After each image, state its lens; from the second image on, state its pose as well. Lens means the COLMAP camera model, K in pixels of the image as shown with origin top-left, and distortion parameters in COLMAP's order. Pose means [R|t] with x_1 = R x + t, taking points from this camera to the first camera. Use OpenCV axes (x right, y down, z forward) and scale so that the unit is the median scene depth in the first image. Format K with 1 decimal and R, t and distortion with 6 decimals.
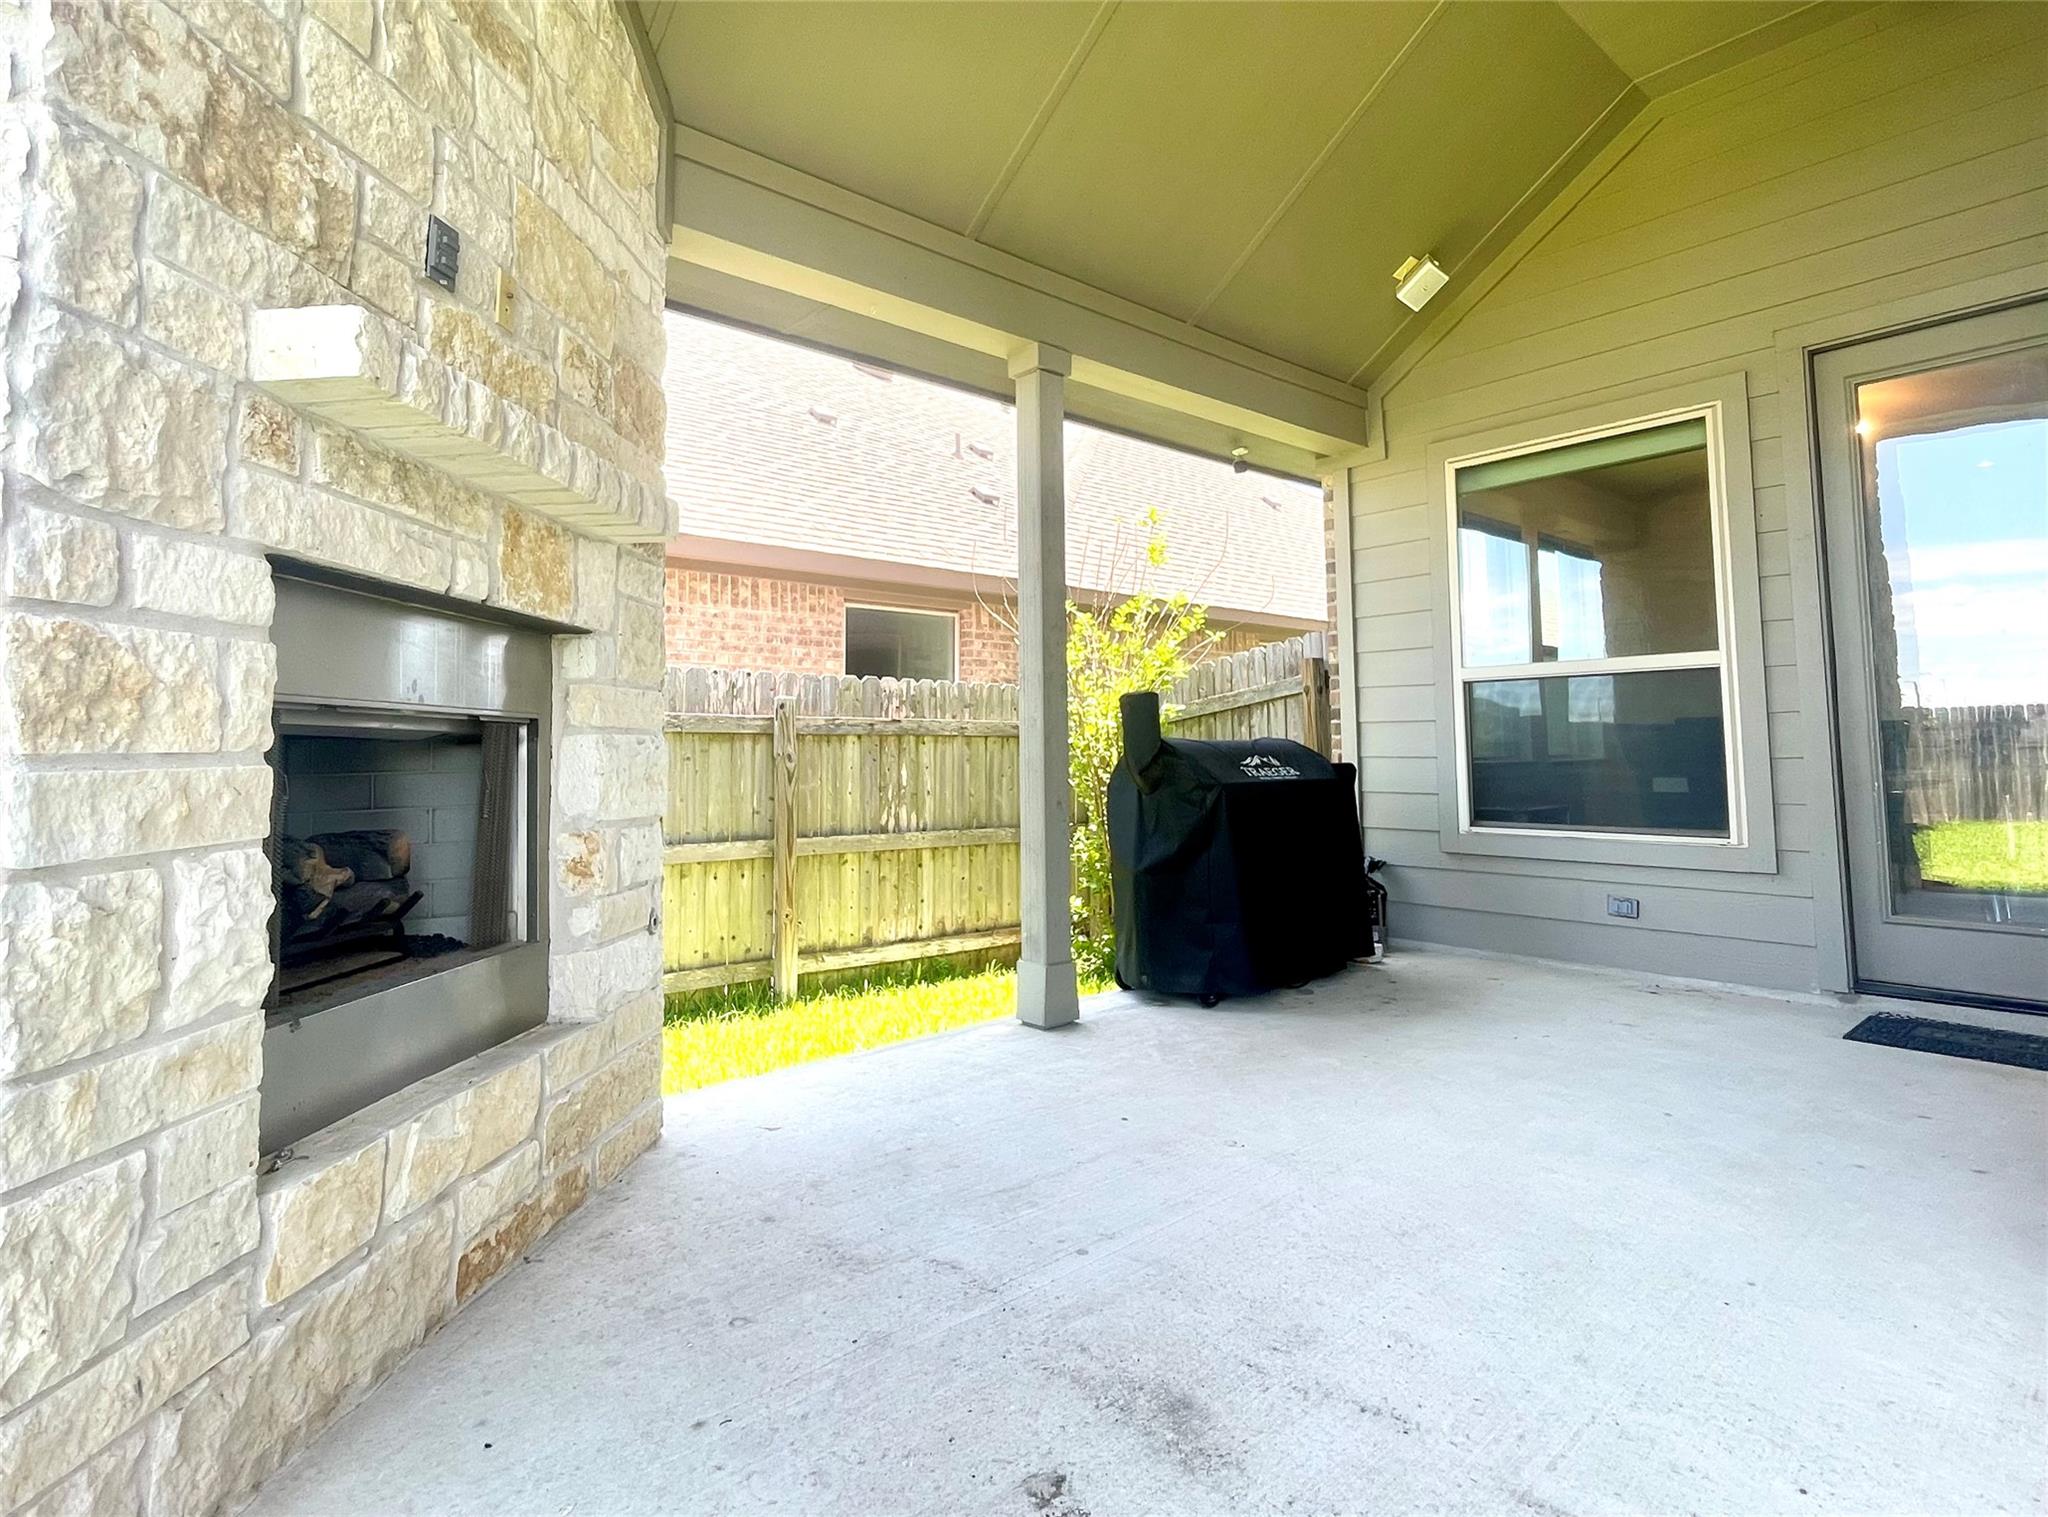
lens RADIAL K [[1083.1, 0, 1047.6], [0, 1083.1, 668.3], [0, 0, 1]] dist [-0.000295, -0.001163]
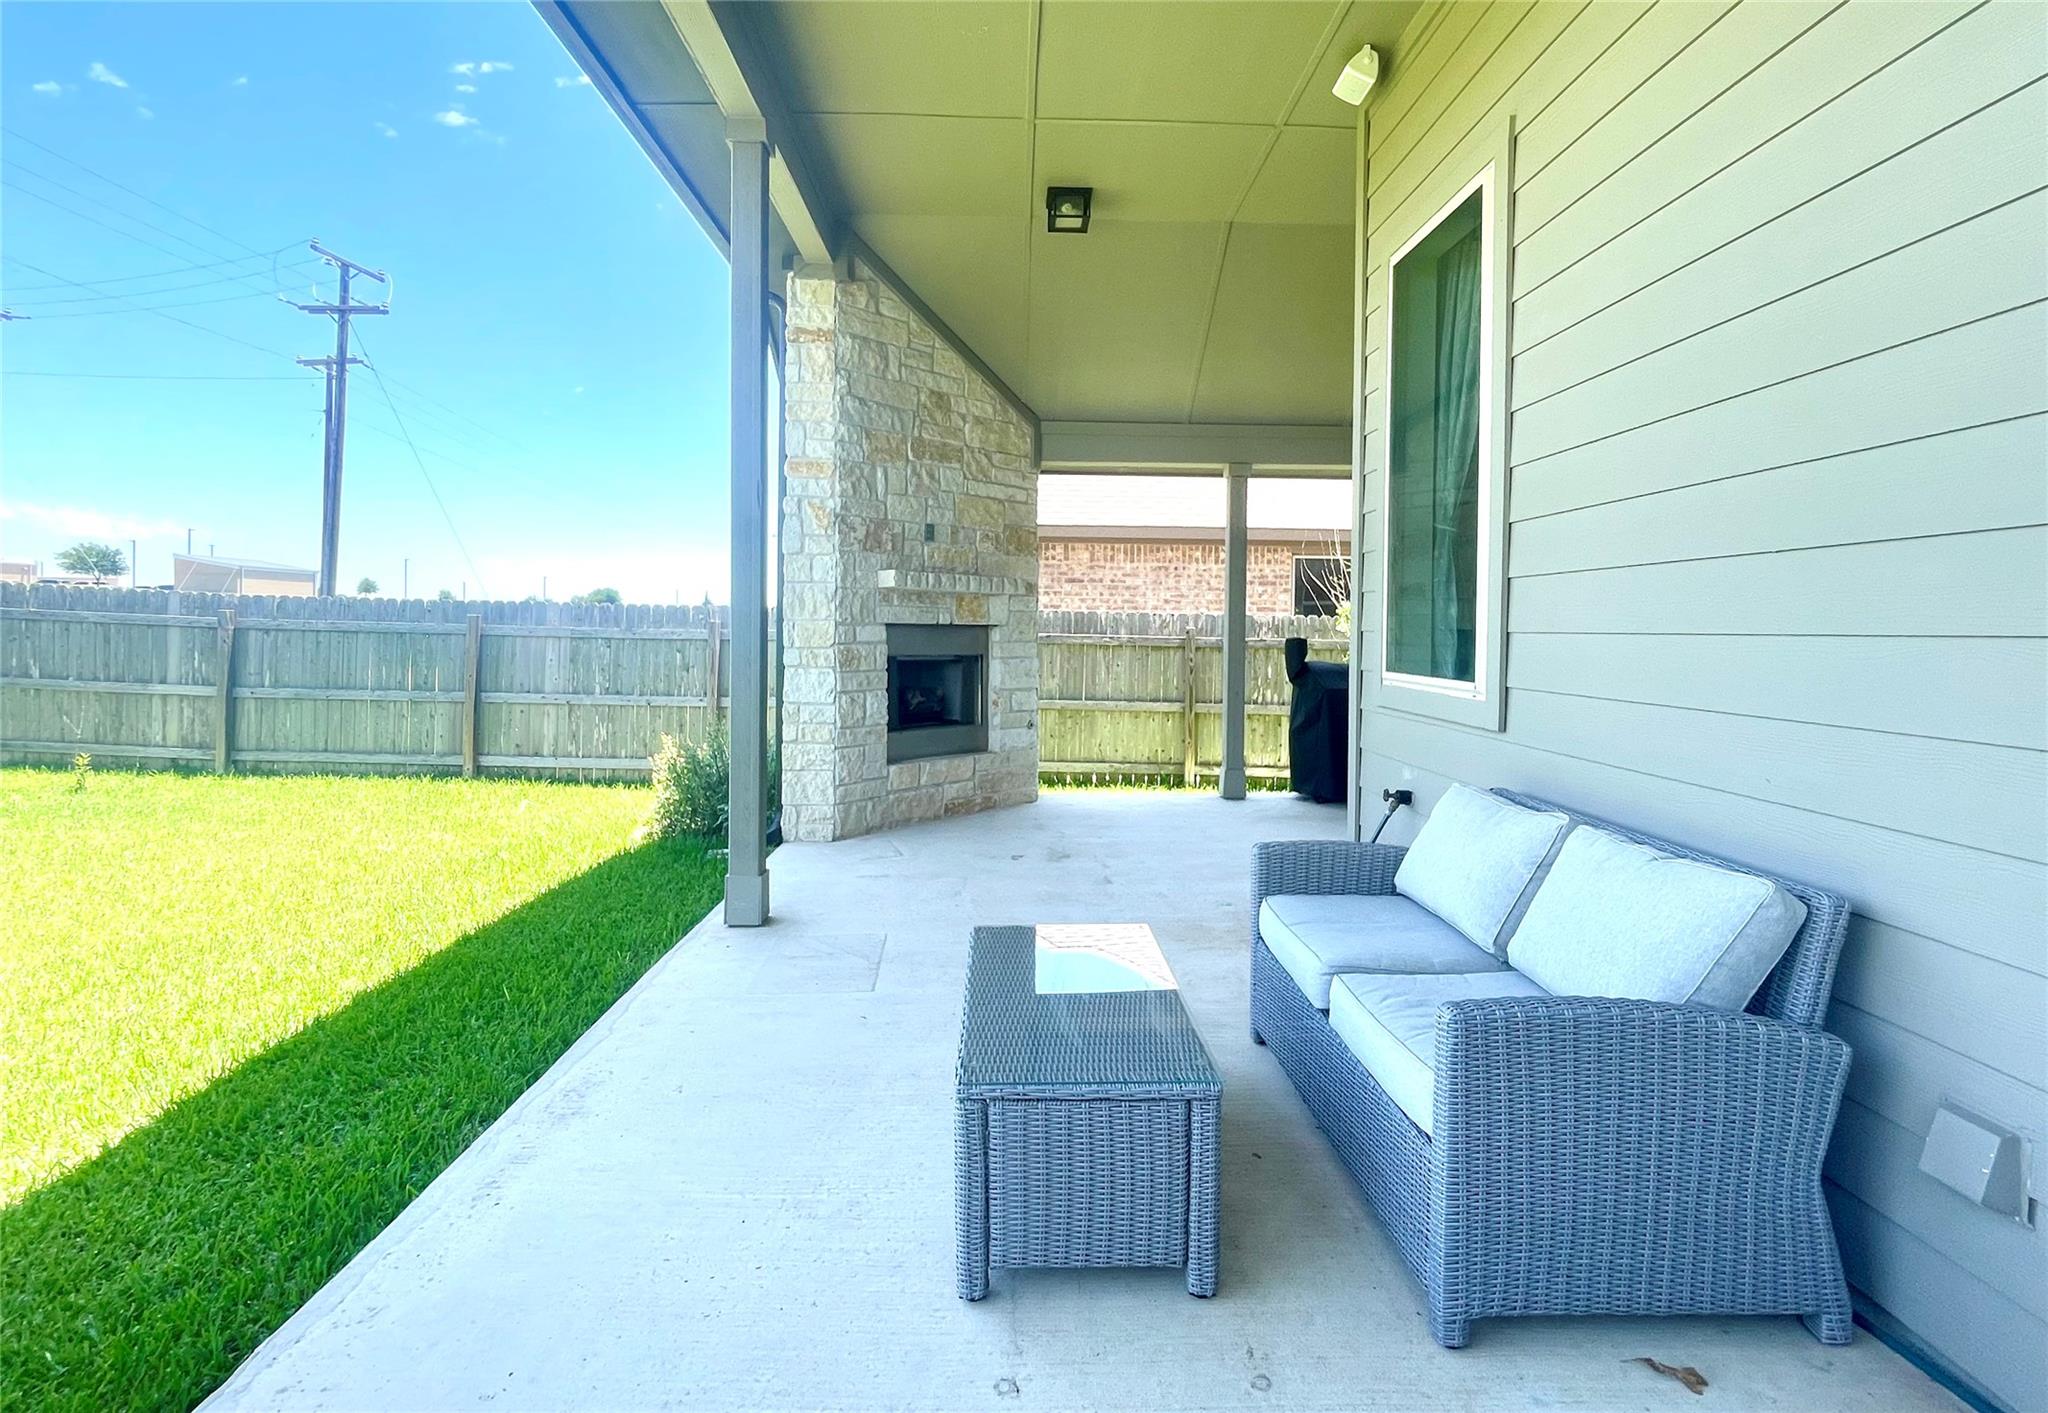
lens RADIAL K [[978.2, 0, 1042.9], [0, 978.2, 643.5], [0, 0, 1]] dist [0.001623, 0.000043]
pose [[0.769635, 0.030172, -0.637770, 0.862646], [0.029801, 0.996097, 0.083086, -0.126082], [0.637788, -0.082952, 0.765732, -0.613371]]
